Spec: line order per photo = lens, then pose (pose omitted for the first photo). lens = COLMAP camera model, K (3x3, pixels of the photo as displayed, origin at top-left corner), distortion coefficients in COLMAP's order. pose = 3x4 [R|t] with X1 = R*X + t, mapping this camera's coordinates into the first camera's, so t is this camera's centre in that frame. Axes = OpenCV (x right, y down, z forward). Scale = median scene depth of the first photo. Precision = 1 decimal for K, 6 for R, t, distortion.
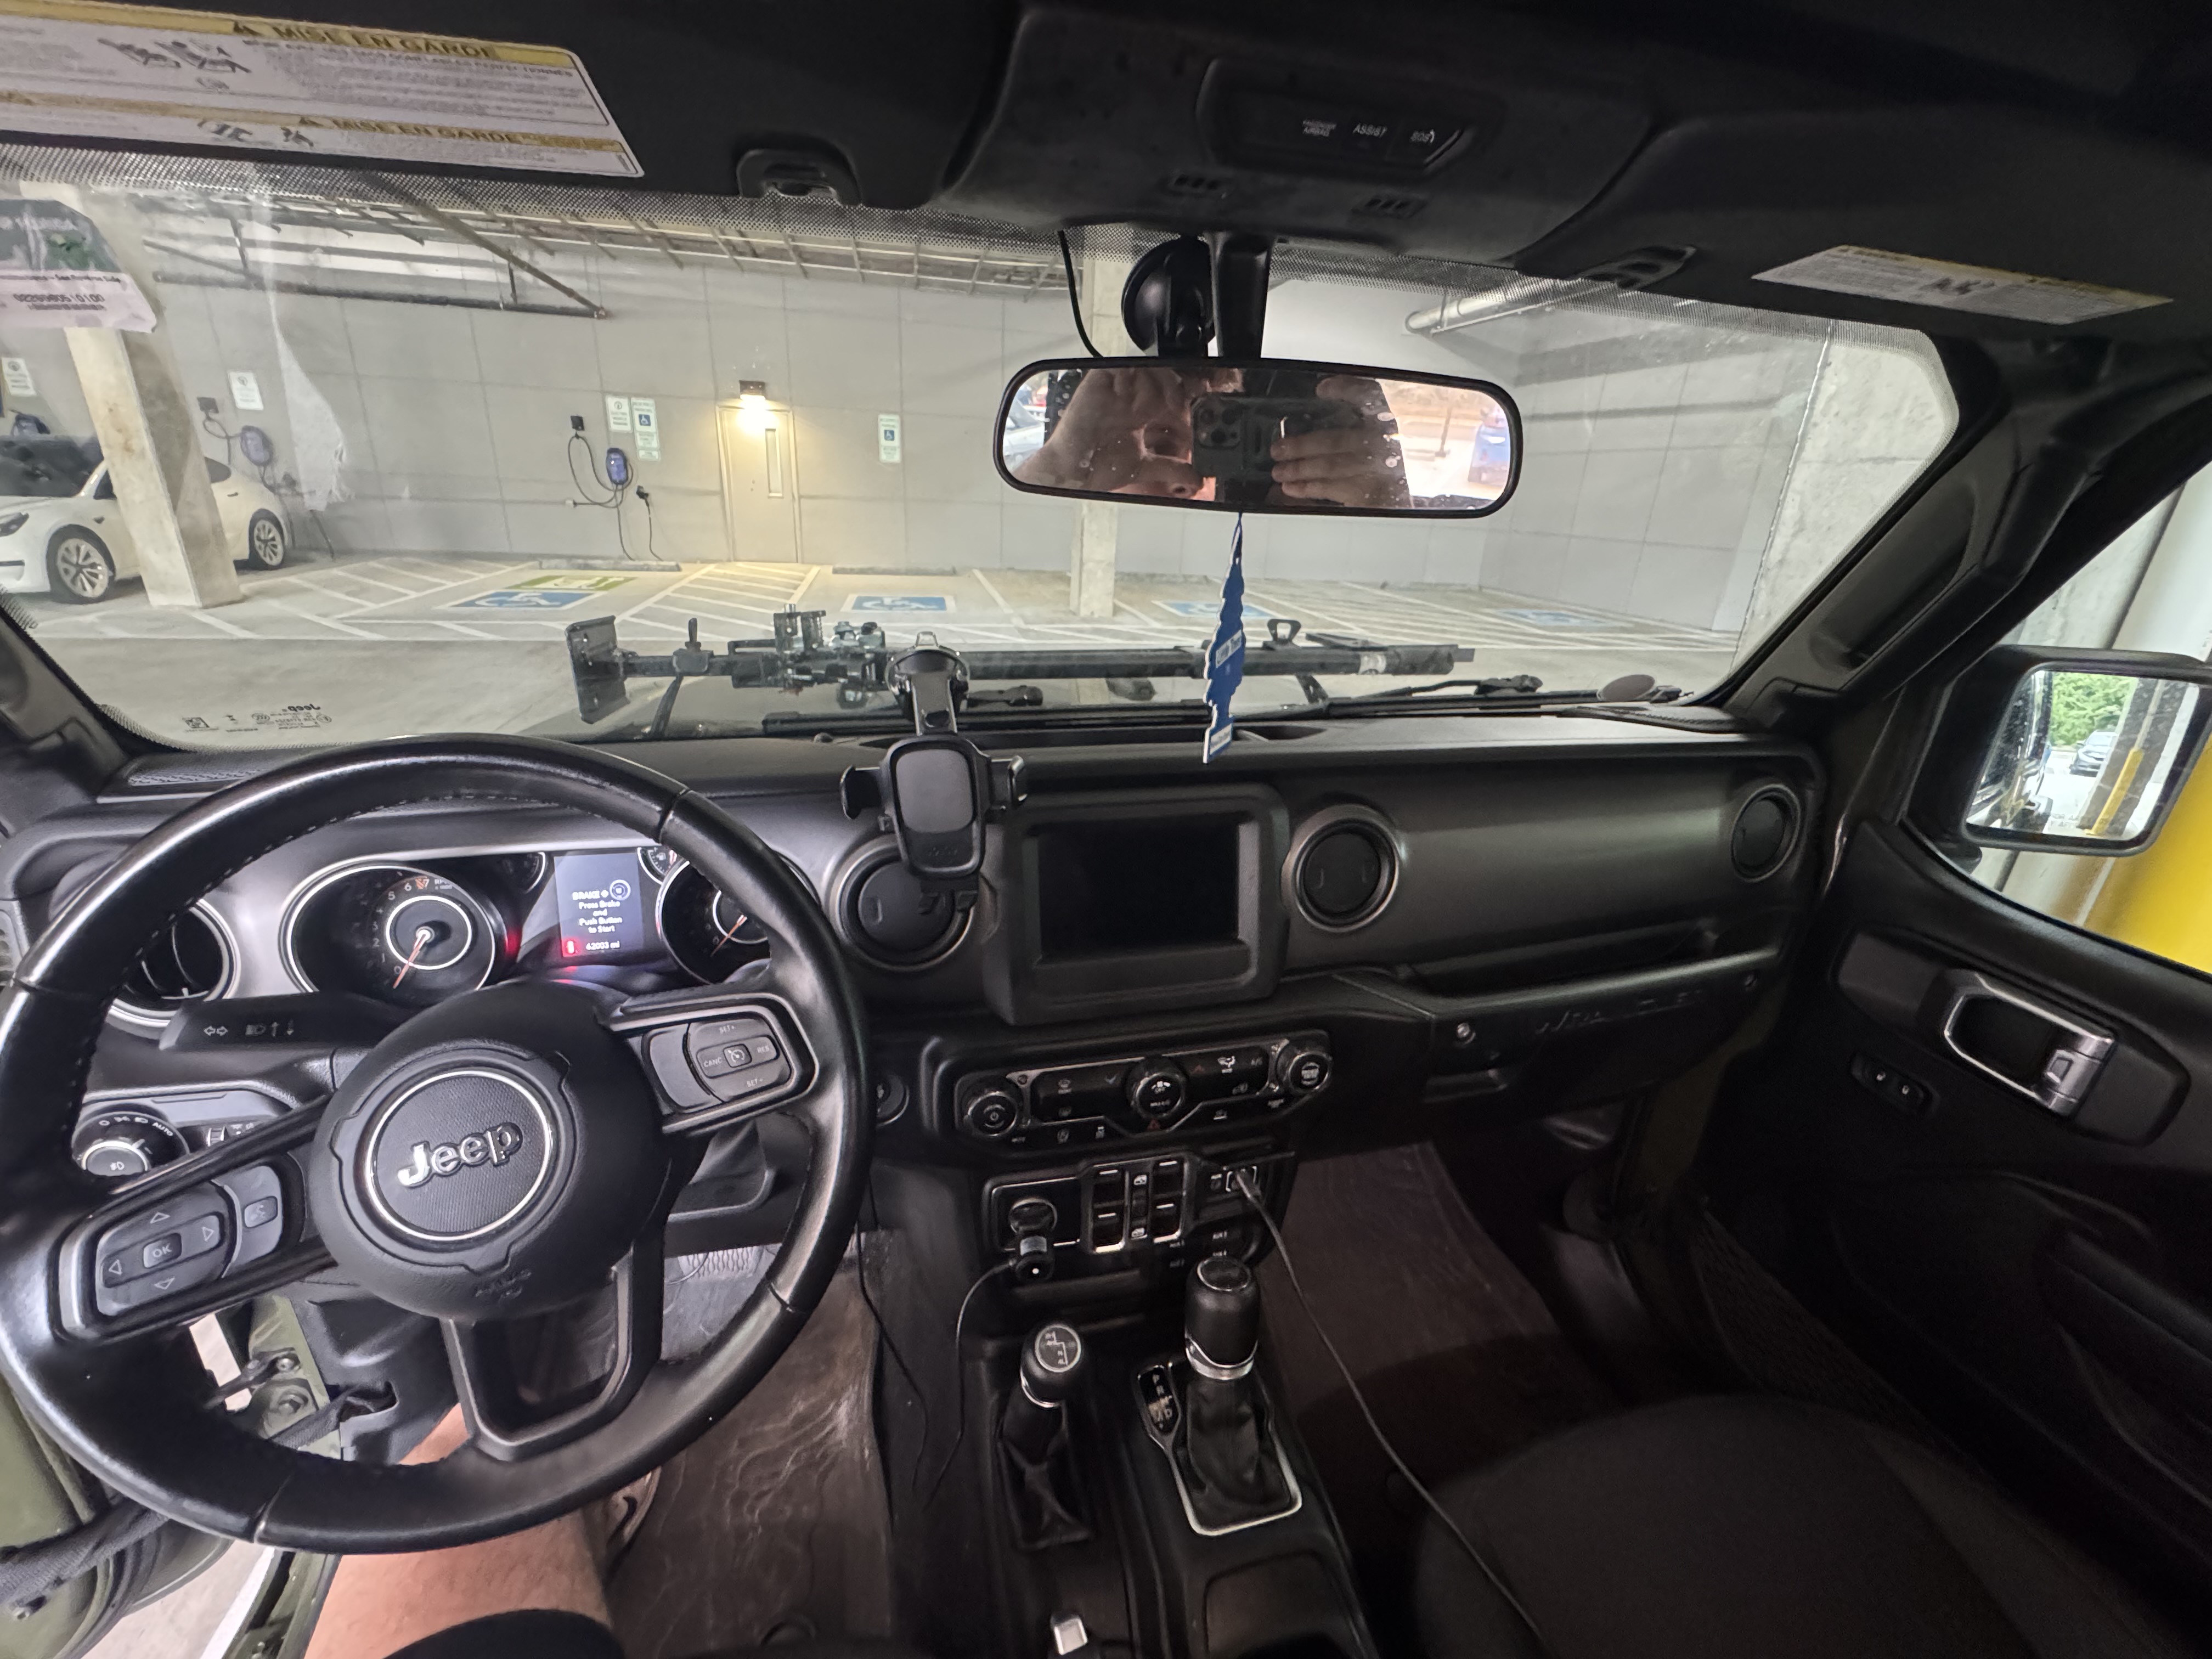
lens RADIAL K [[895.7, 0, 1117.8], [0, 895.7, 825.7], [0, 0, 1]] dist [-0.003871, 0.000007]
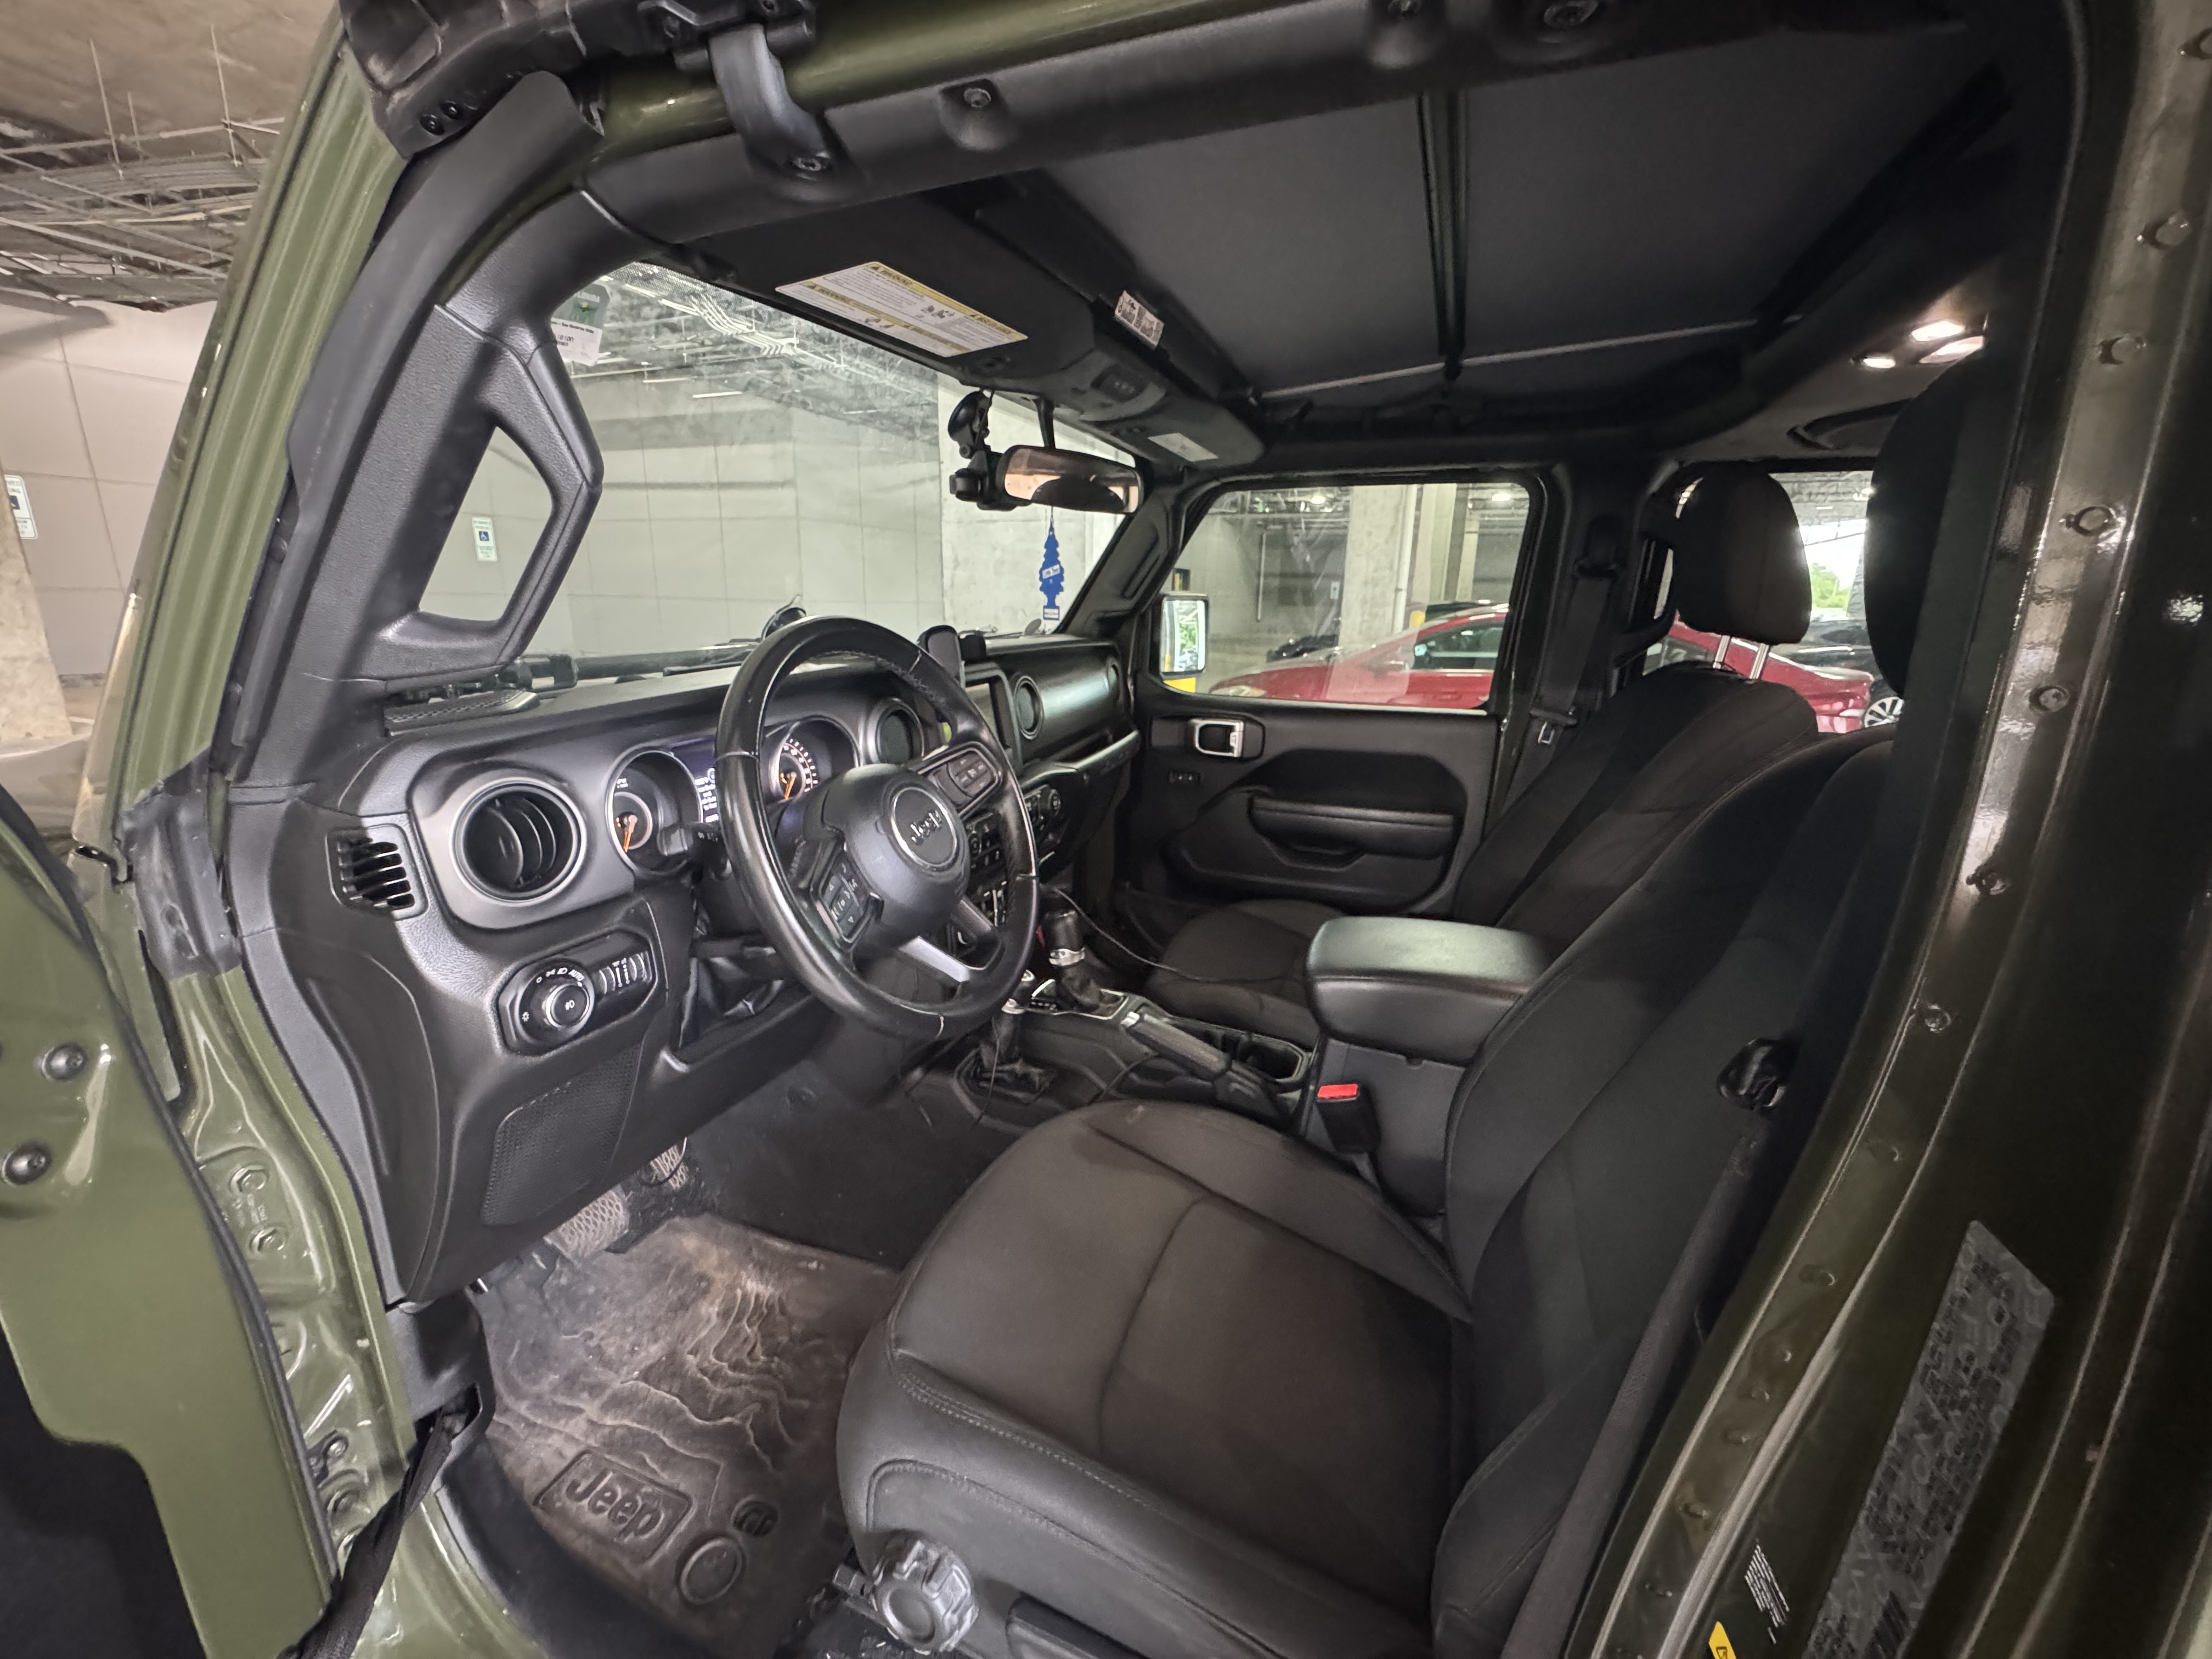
lens RADIAL K [[860.7, 0, 1115.4], [0, 860.7, 825.2], [0, 0, 1]] dist [0.009883, 0.000254]
pose [[0.579419, -0.243881, 0.777686, -0.721664], [0.289588, 0.953523, 0.083264, 0.122786], [-0.761848, 0.176964, 0.623114, -0.163092]]
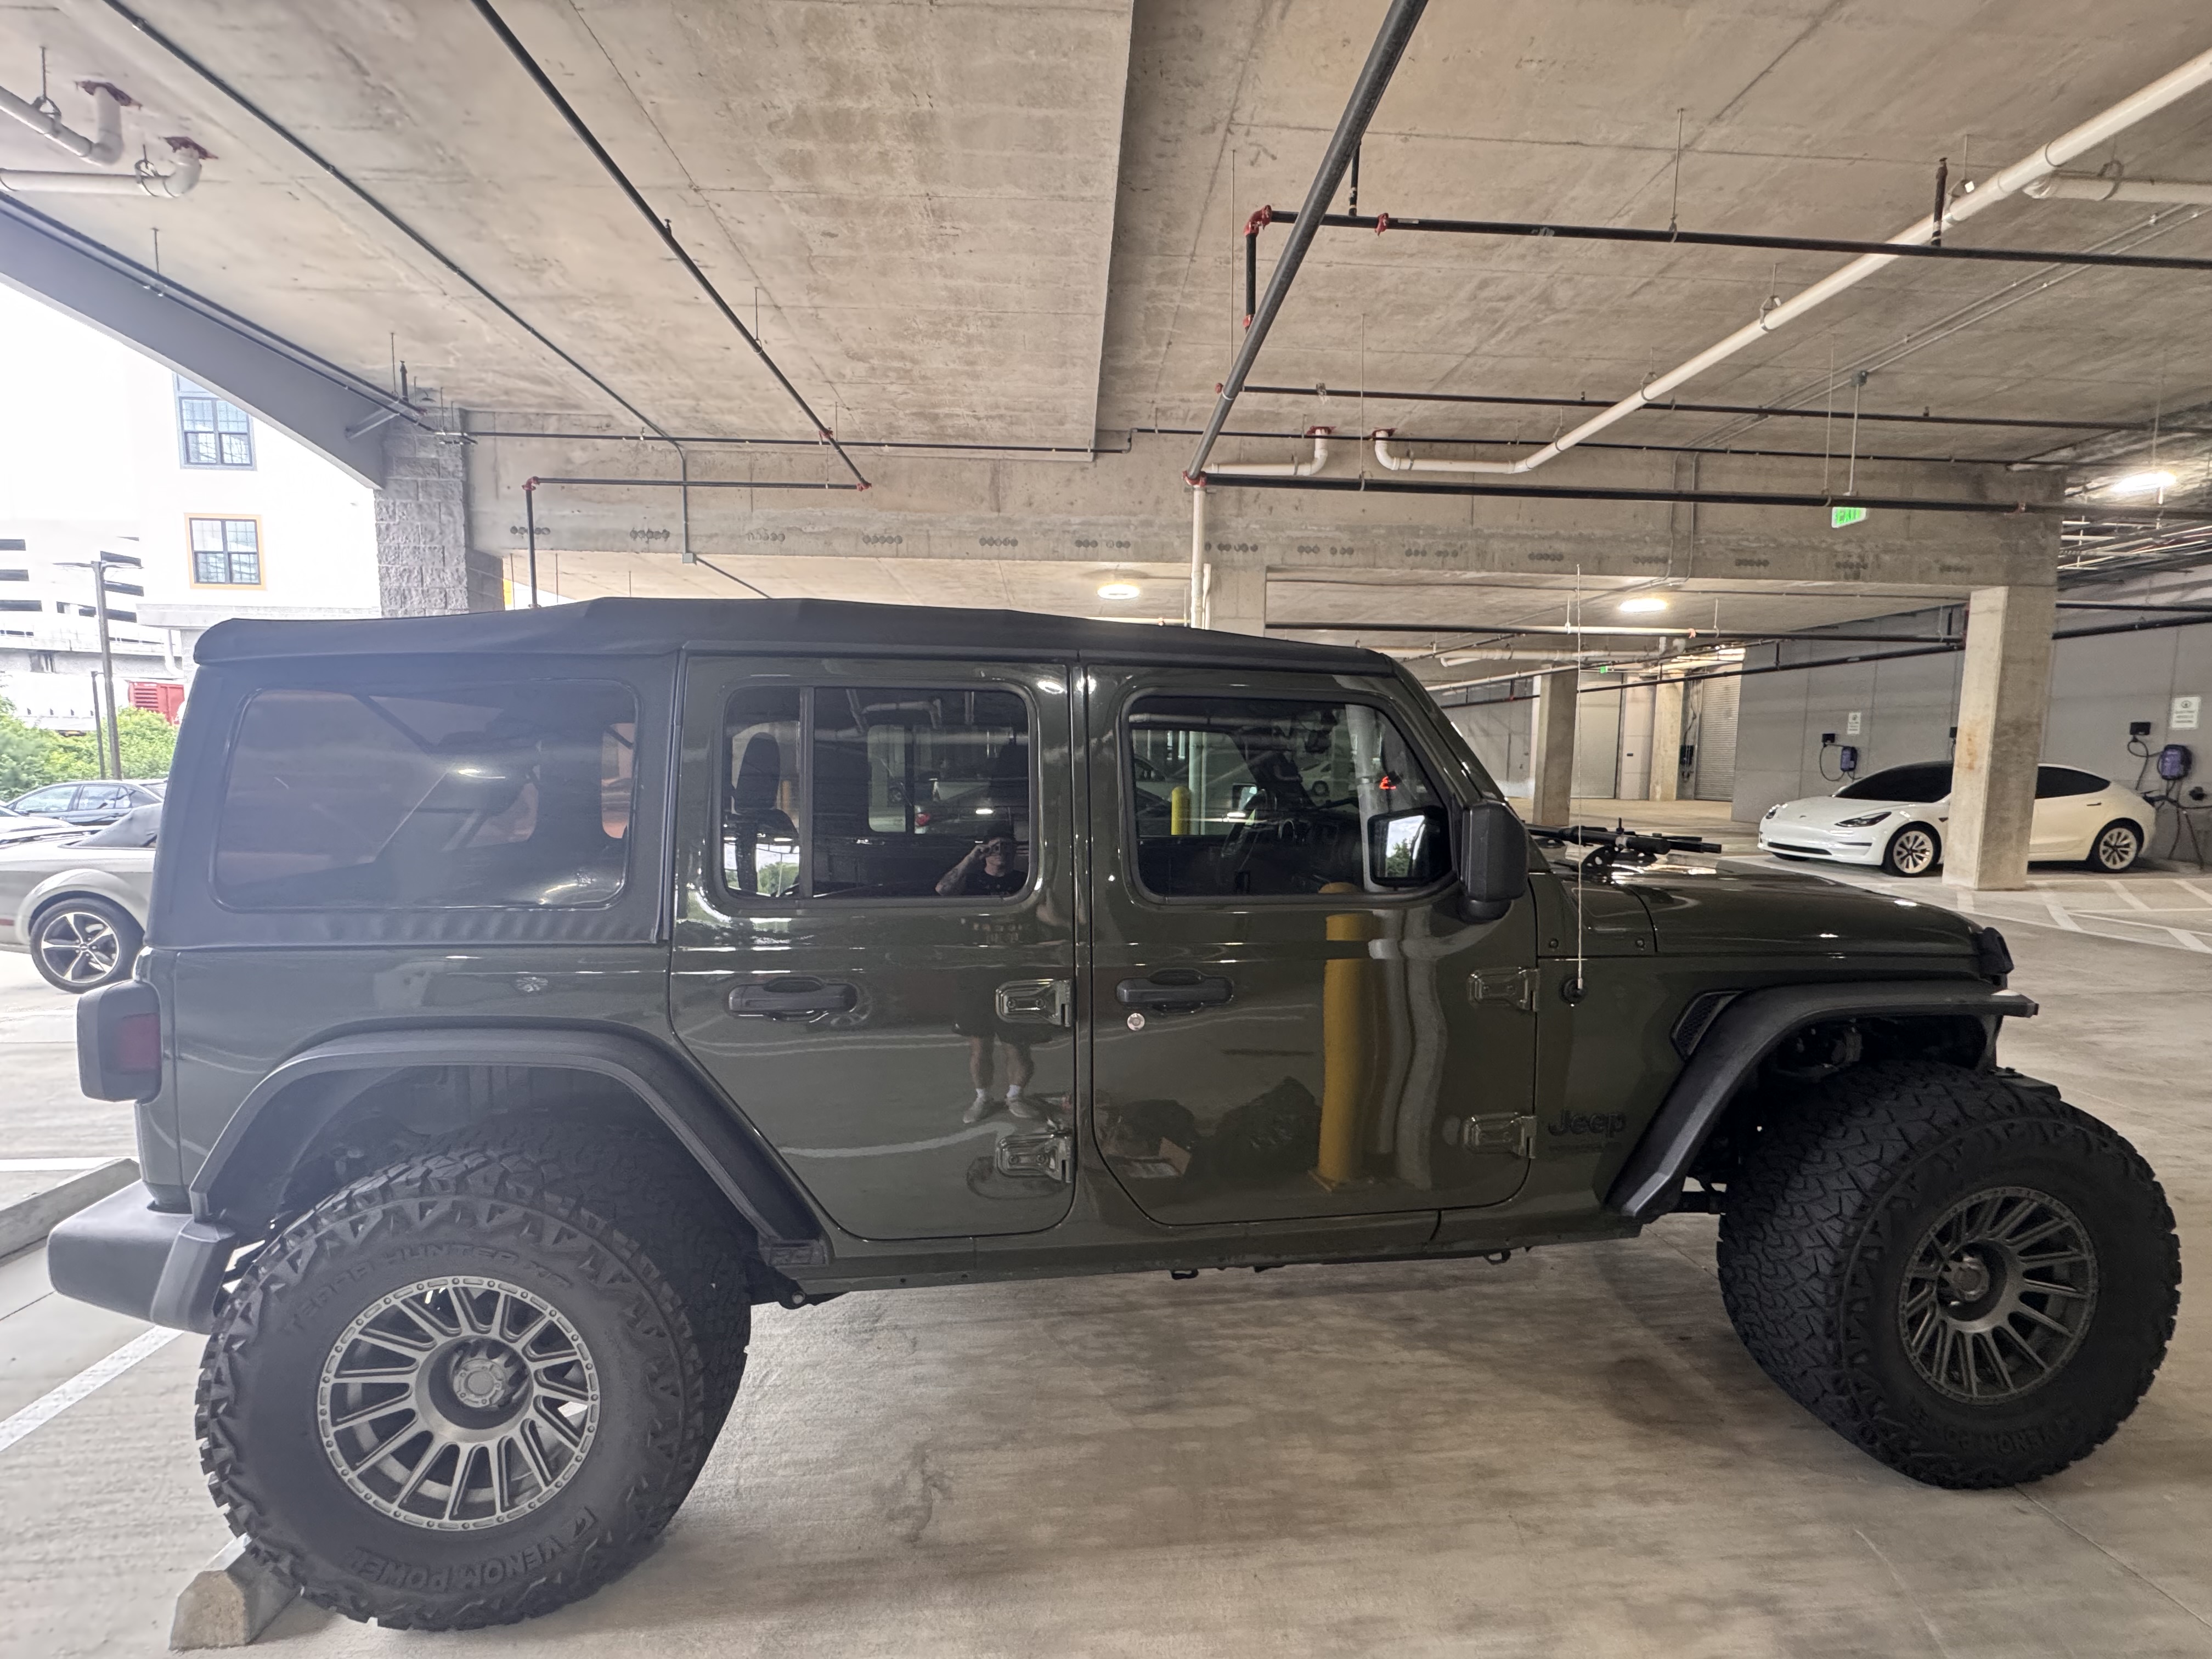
lens RADIAL K [[895.7, 0, 1107.2], [0, 895.7, 835.5], [0, 0, 1]] dist [-0.003871, 0.000007]
pose [[-0.151125, 0.040520, -0.987684, 2.481668], [-0.362616, 0.927234, 0.093524, -0.007087], [0.919604, 0.372284, -0.125435, 0.386994]]
